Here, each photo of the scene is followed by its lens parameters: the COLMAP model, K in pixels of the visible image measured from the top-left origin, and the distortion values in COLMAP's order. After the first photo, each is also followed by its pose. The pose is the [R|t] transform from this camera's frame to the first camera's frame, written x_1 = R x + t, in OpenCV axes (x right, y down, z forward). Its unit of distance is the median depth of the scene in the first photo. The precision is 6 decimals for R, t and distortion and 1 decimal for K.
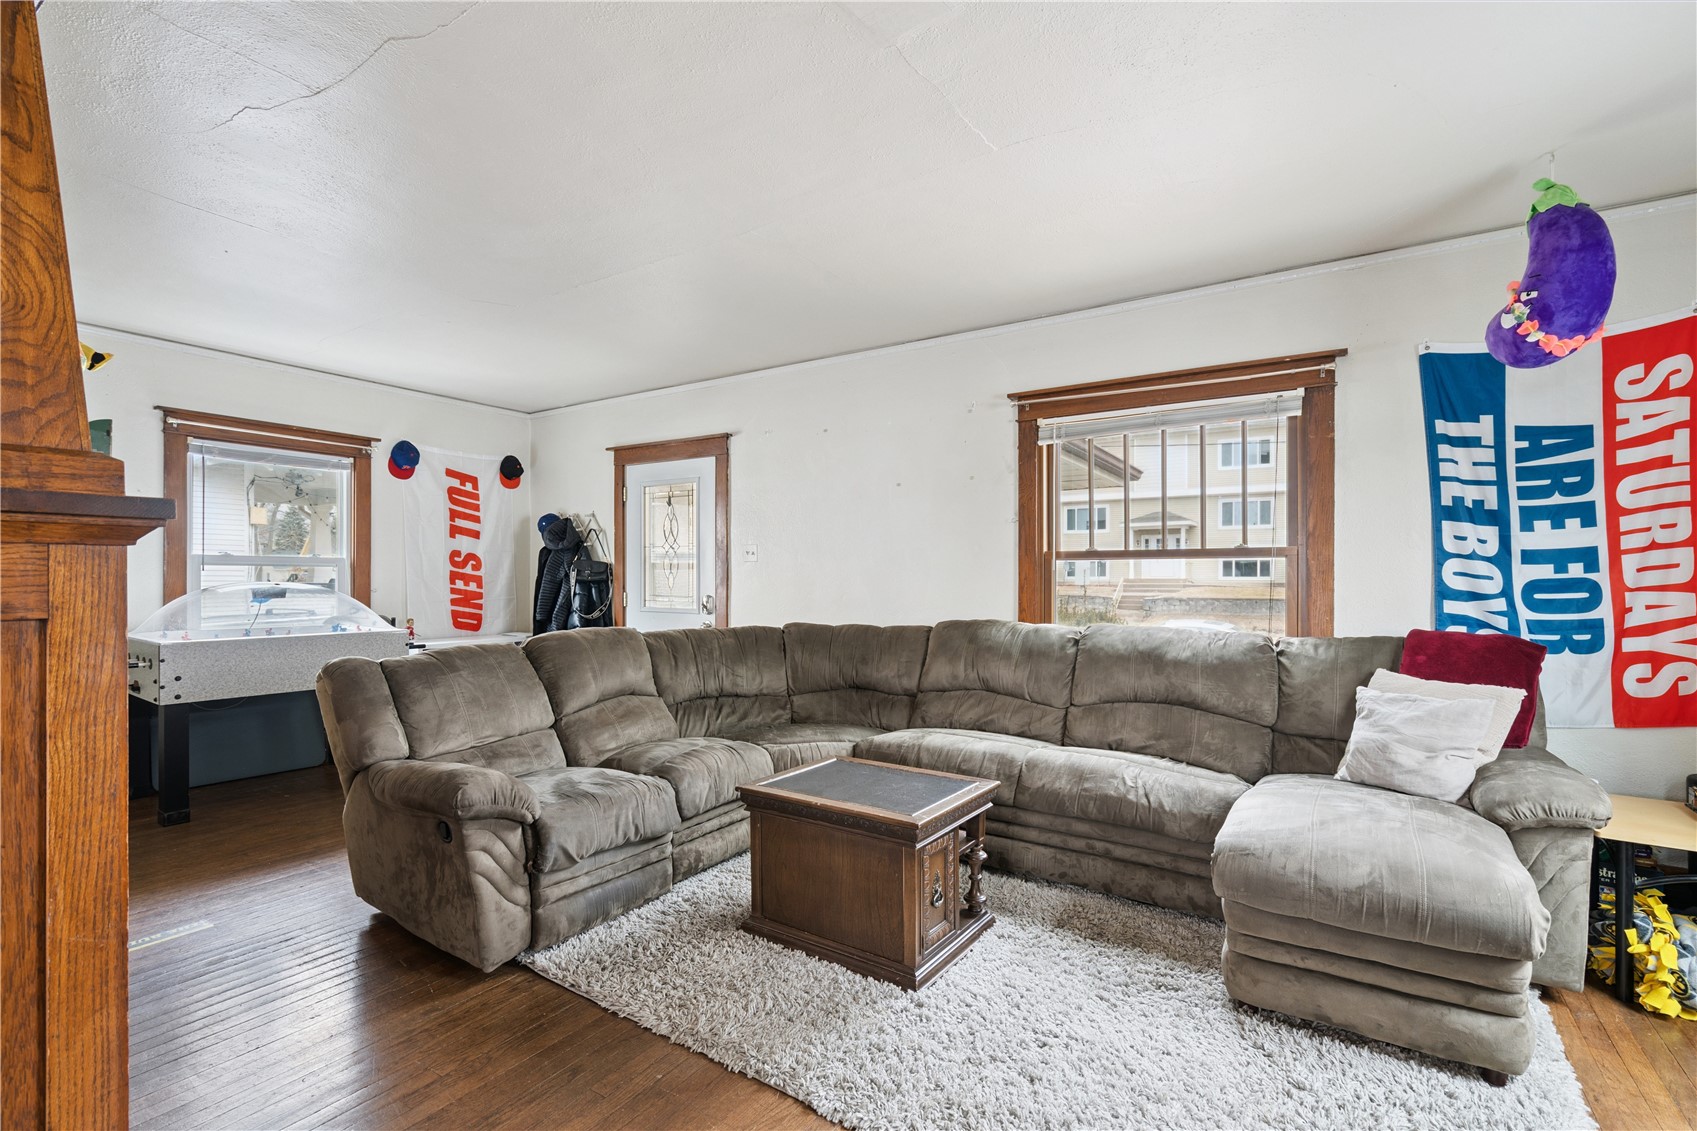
lens RADIAL K [[773.4, 0, 853.2], [0, 773.4, 579.2], [0, 0, 1]] dist [-0.003959, 0.001097]
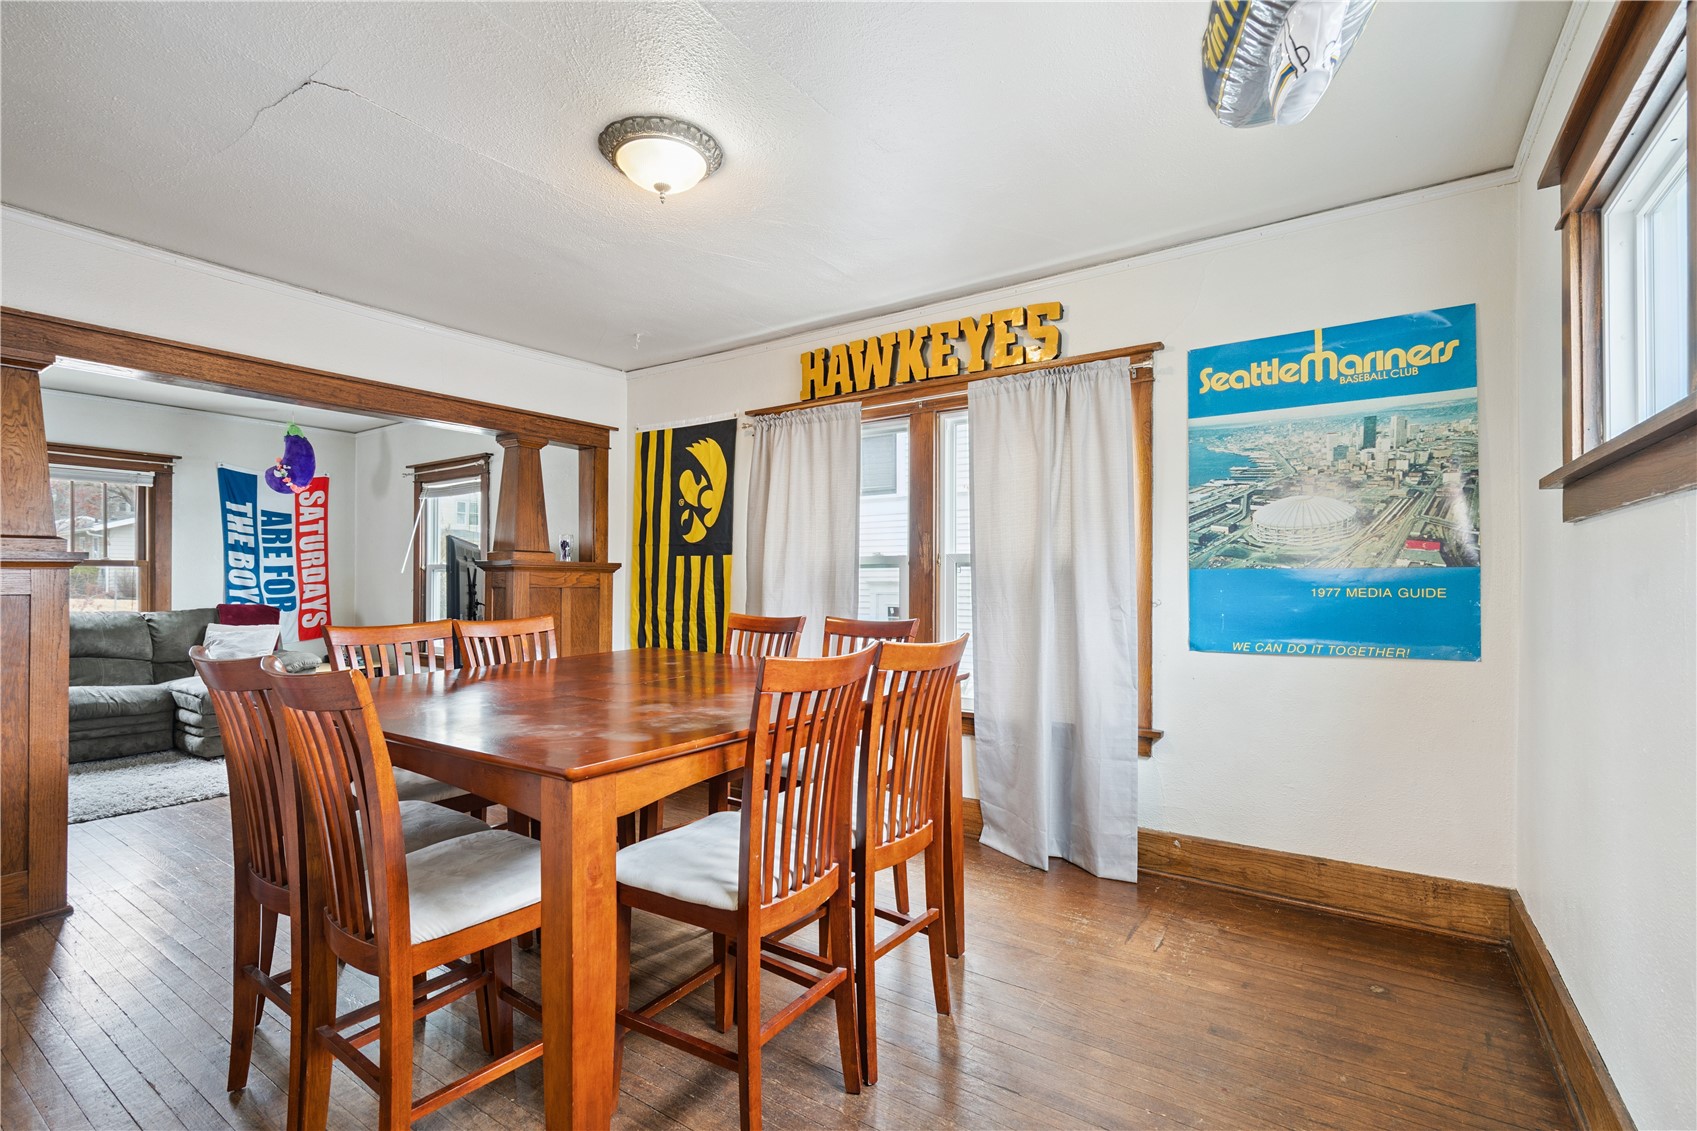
lens RADIAL K [[773.4, 0, 849.6], [0, 773.4, 580.3], [0, 0, 1]] dist [-0.003959, 0.001097]
pose [[0.023007, -0.001289, 0.999734, -1.250335], [-0.000102, 0.999999, 0.001292, -0.000420], [-0.999735, -0.000132, 0.023007, -0.697948]]
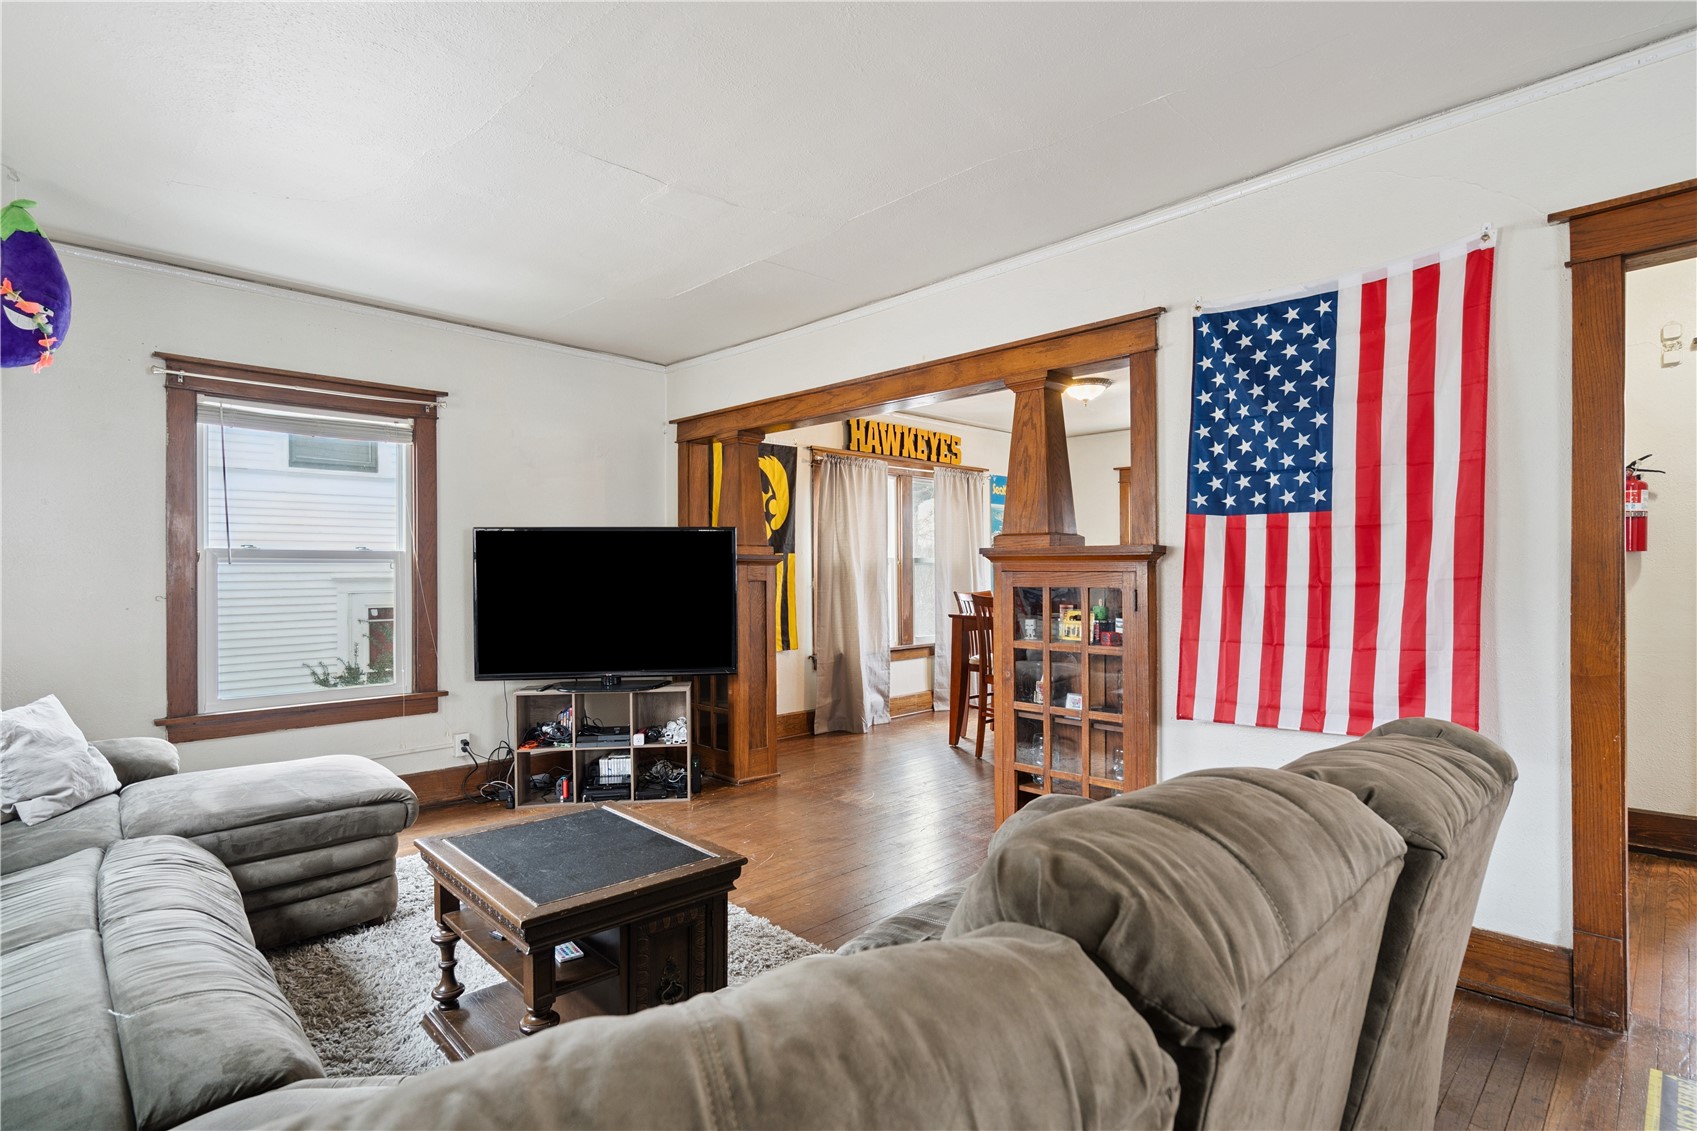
lens RADIAL K [[823.5, 0, 857.8], [0, 823.5, 574.9], [0, 0, 1]] dist [-0.010500, 0.002581]
pose [[-0.977758, 0.005015, 0.209675, -0.356090], [0.005518, 0.999983, 0.001811, 0.001266], [-0.209663, 0.002927, -0.977769, 1.457140]]
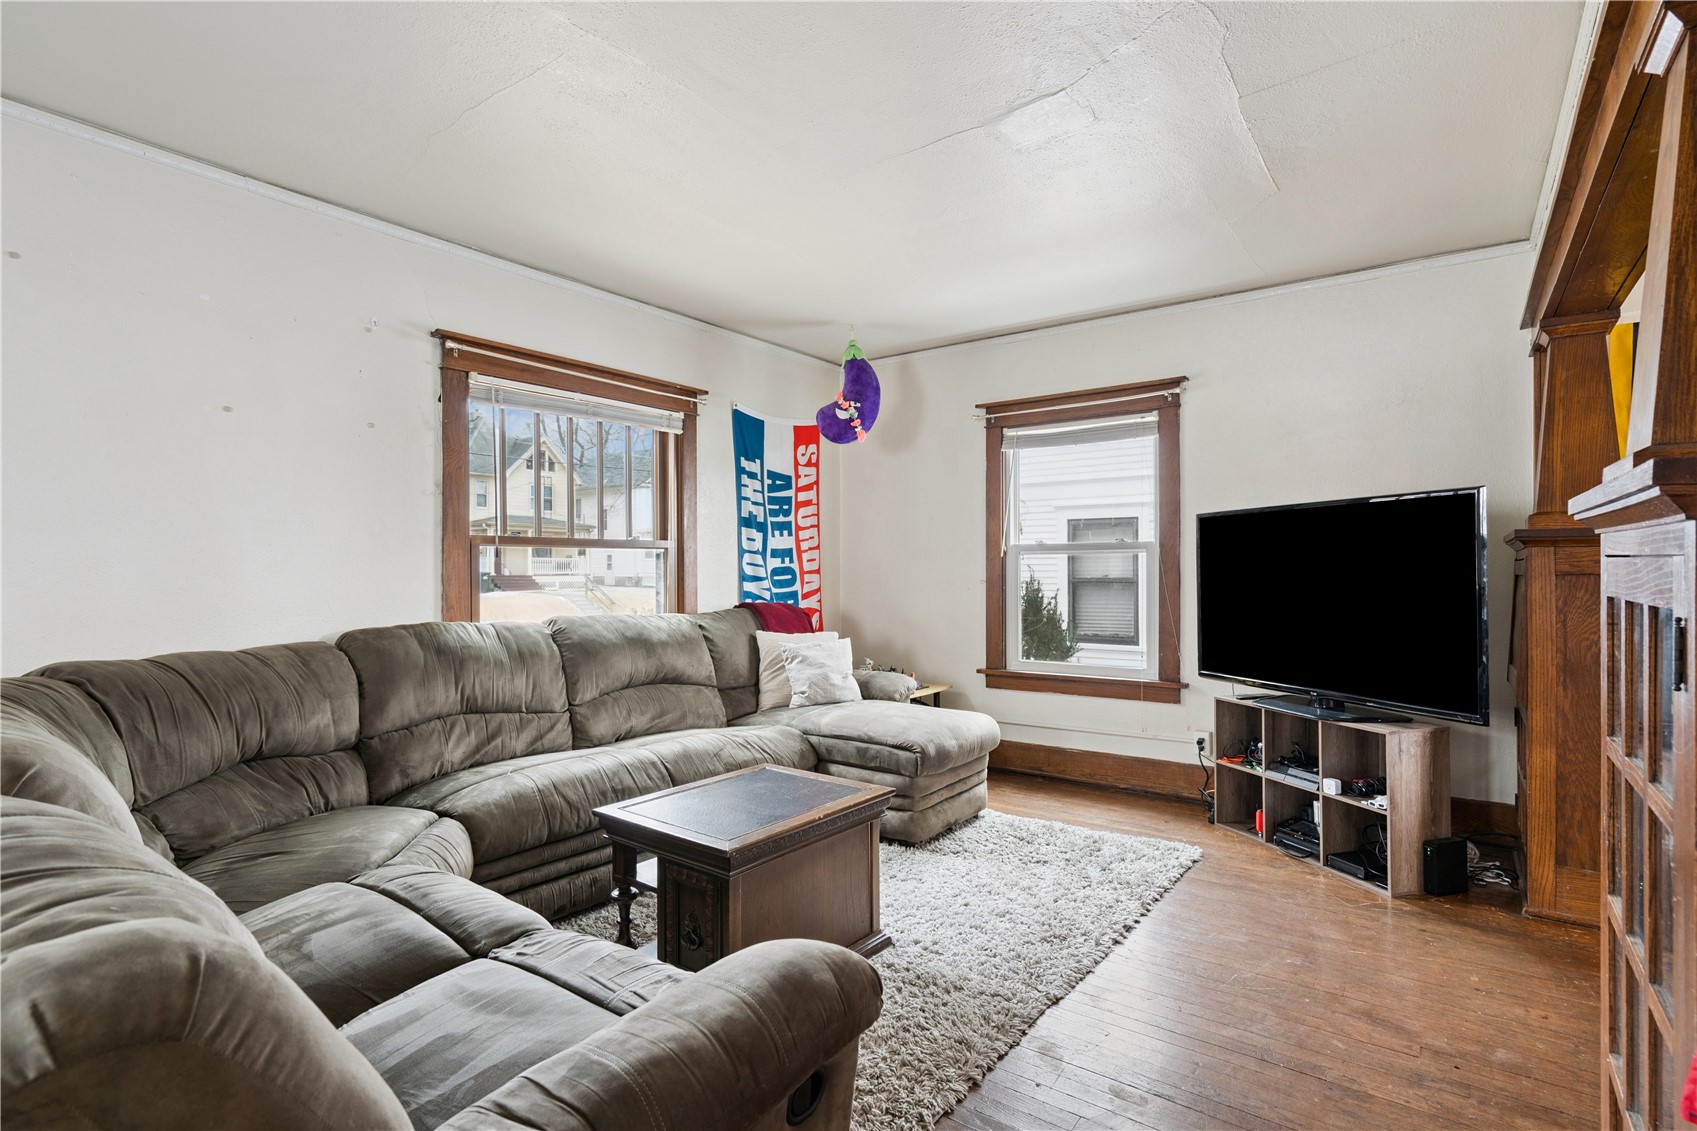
lens RADIAL K [[823.5, 0, 849.1], [0, 823.5, 572.9], [0, 0, 1]] dist [-0.010500, 0.002581]
pose [[0.059496, -0.006502, 0.998207, -0.769421], [0.006259, 0.999962, 0.006140, 0.002185], [-0.998209, 0.005882, 0.059534, 0.705921]]
